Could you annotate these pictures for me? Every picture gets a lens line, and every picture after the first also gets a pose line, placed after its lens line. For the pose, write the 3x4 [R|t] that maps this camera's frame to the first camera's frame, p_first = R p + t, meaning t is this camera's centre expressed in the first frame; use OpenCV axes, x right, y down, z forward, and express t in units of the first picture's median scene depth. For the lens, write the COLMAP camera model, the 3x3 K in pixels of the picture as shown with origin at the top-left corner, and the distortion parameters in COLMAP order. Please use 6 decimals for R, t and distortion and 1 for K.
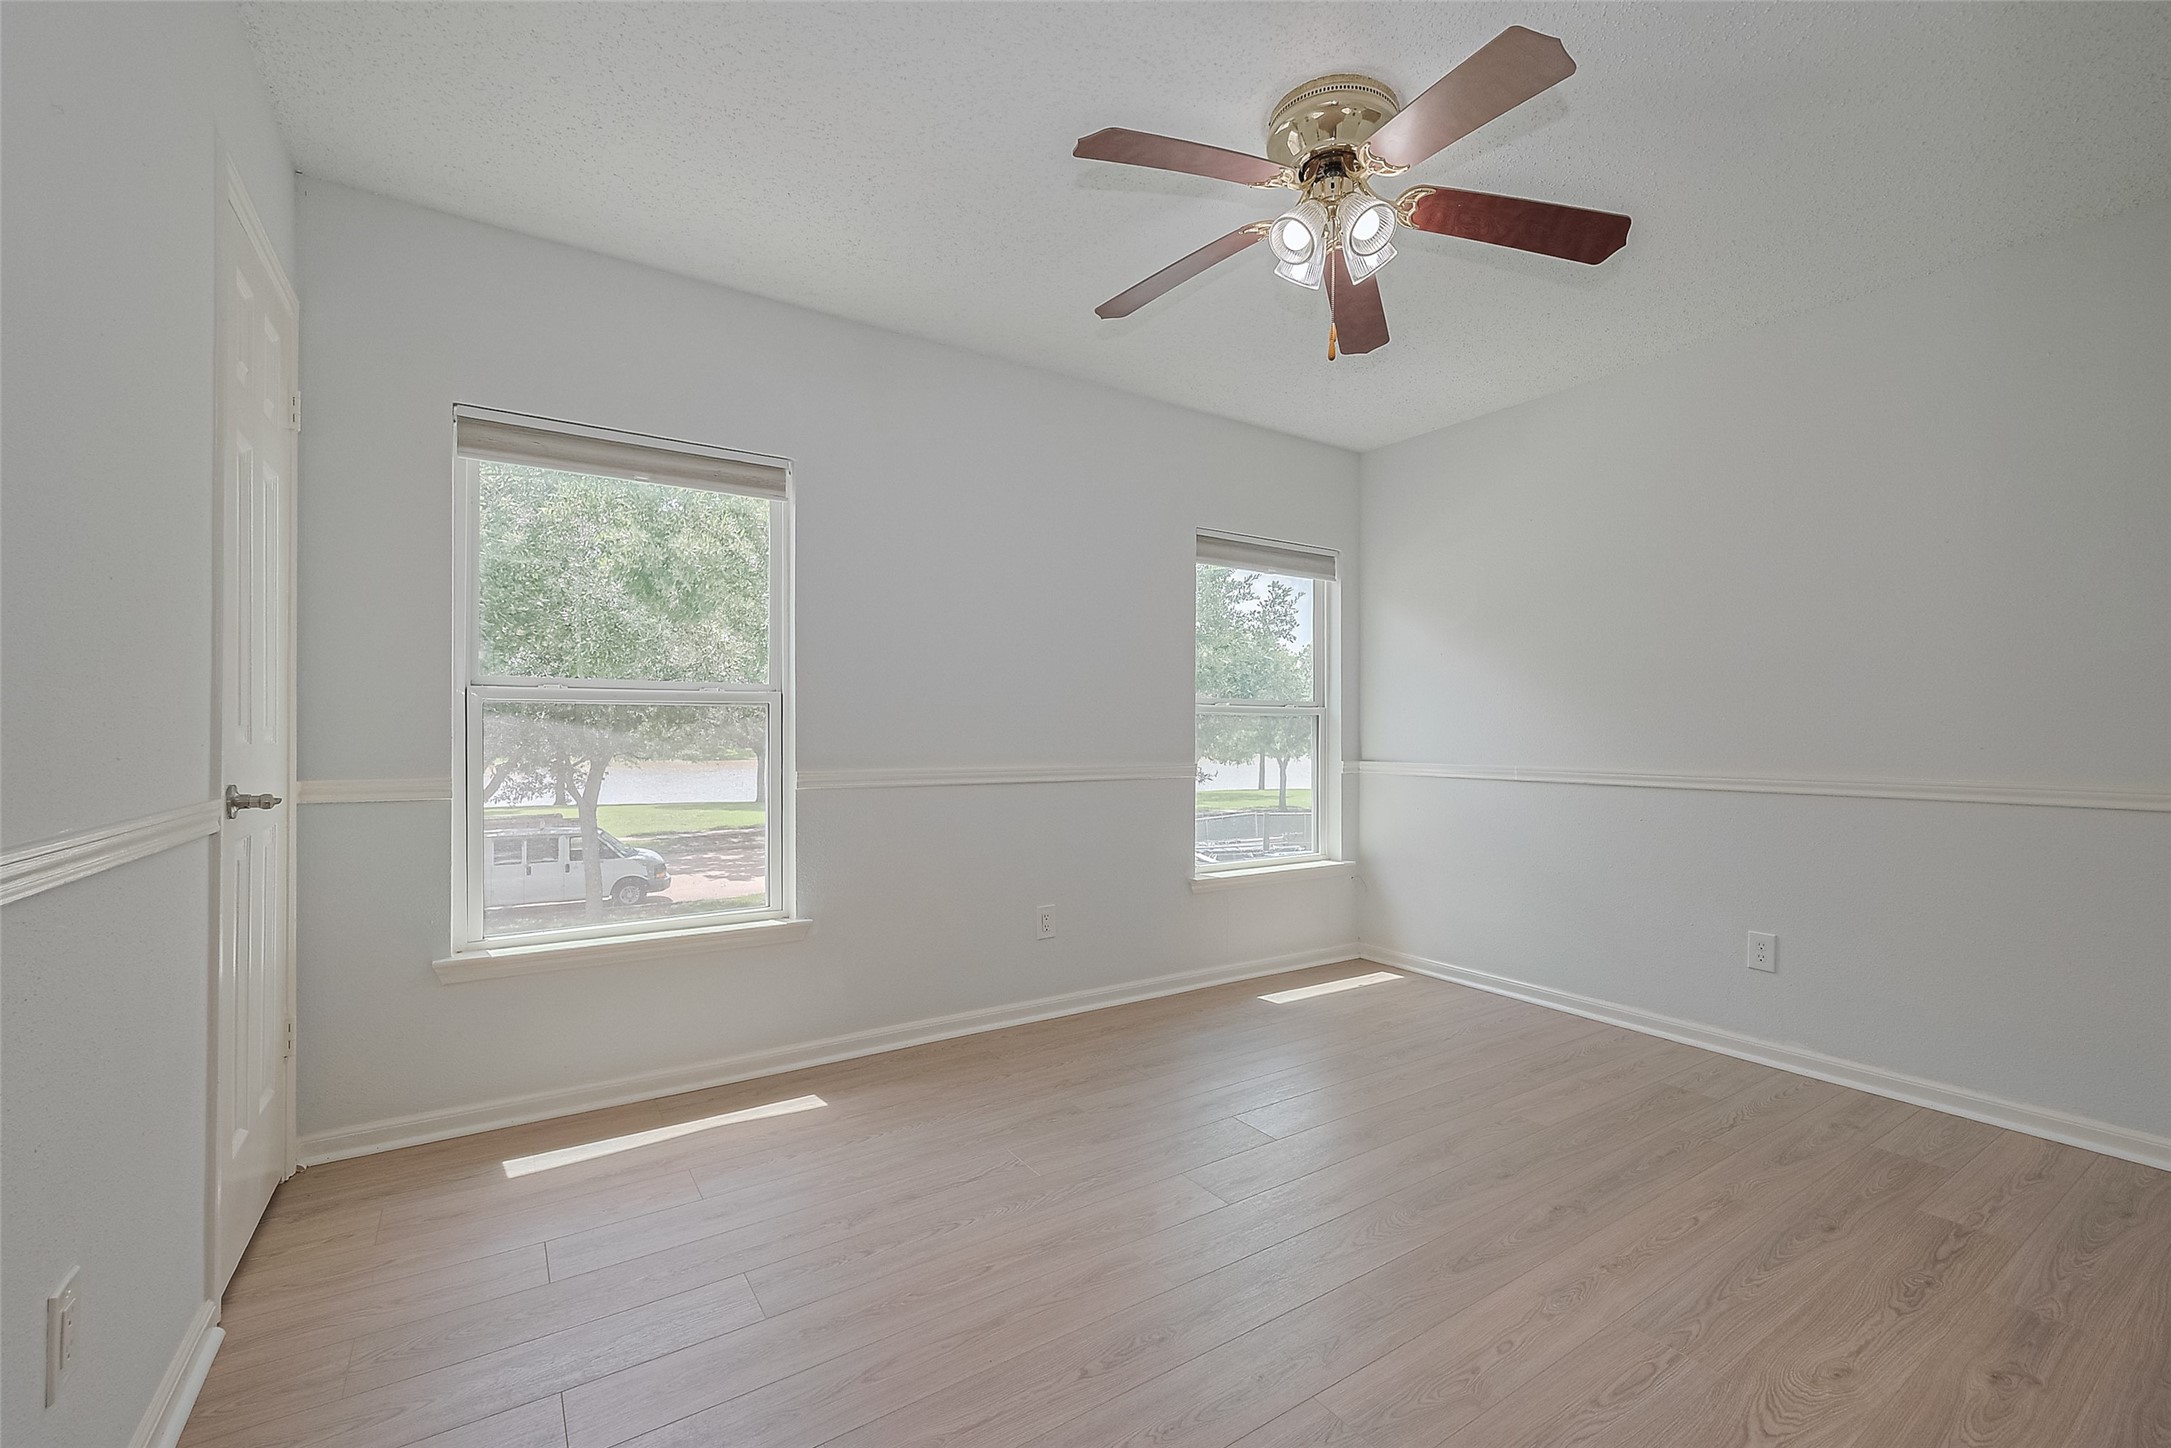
lens RADIAL K [[890.7, 0, 1092.4], [0, 890.7, 733.5], [0, 0, 1]] dist [-0.000460, 0.001158]
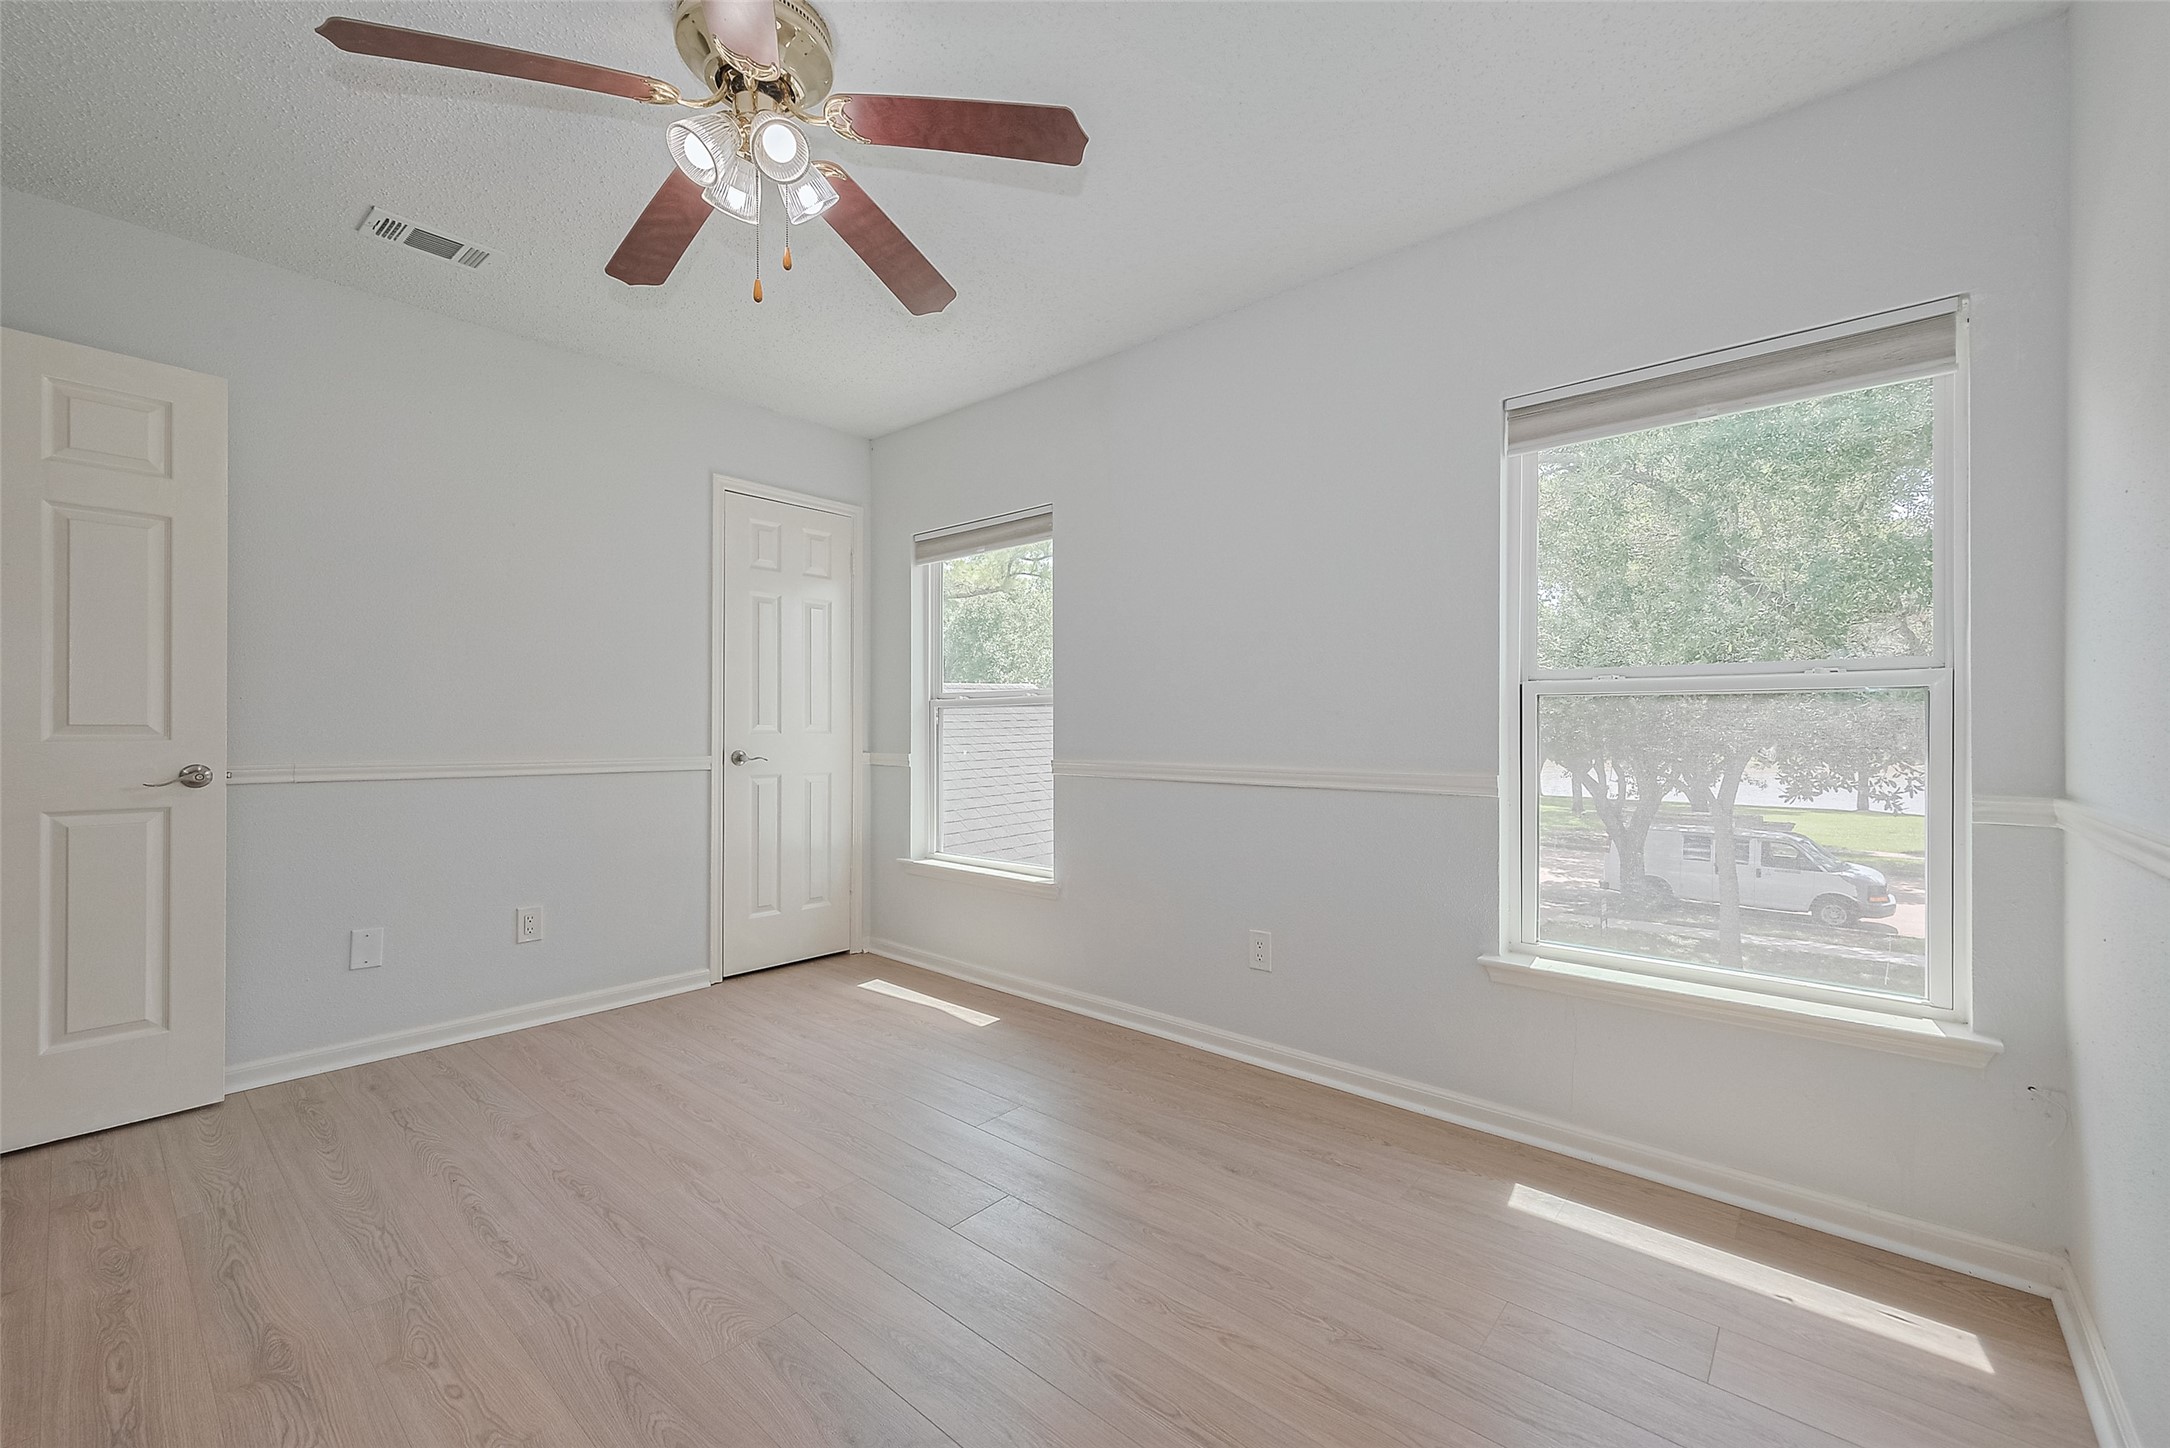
lens RADIAL K [[890.3, 0, 1137.9], [0, 890.3, 724.5], [0, 0, 1]] dist [-0.000460, 0.001158]
pose [[0.245605, -0.016427, -0.969231, 0.590406], [0.012851, 0.999824, -0.013689, -0.001058], [0.969285, -0.009093, 0.245773, 0.522479]]
